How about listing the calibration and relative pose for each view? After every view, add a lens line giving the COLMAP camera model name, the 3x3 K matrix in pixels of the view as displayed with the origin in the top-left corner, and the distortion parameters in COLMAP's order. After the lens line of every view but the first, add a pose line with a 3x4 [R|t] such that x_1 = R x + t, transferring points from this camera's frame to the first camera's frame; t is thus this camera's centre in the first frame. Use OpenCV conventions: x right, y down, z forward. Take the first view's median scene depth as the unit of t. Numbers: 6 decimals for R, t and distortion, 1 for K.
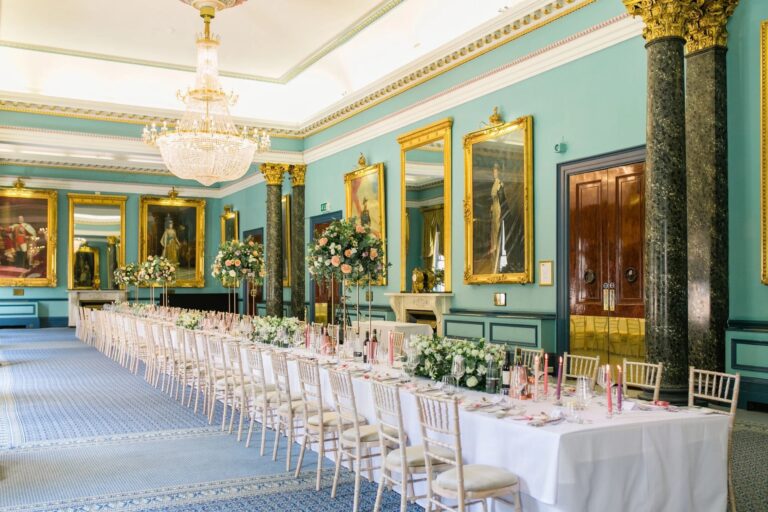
lens RADIAL K [[767.6, 0, 384.0], [0, 767.6, 256.0], [0, 0, 1]] dist [0.006460, 0.014256]
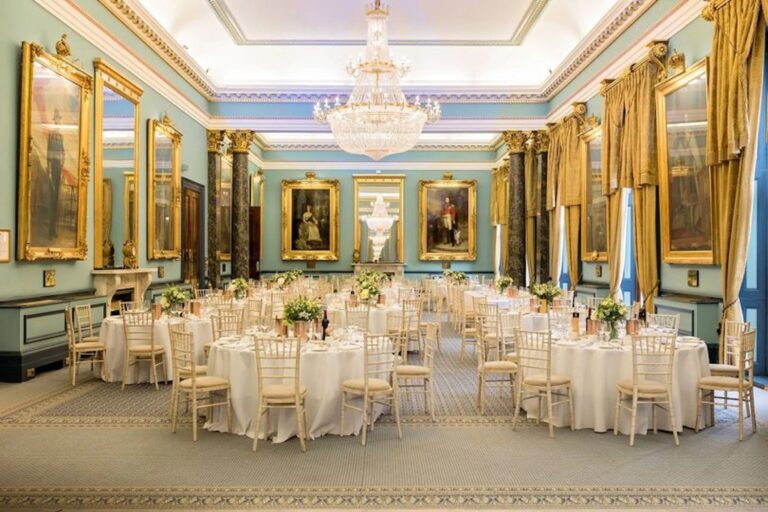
lens RADIAL K [[767.6, 0, 384.0], [0, 767.6, 256.0], [0, 0, 1]] dist [0.006460, 0.014256]
pose [[0.893068, -0.001695, -0.449919, 0.219279], [0.017685, 0.999352, 0.031338, 0.002282], [0.449575, -0.035943, 0.892519, 0.114056]]
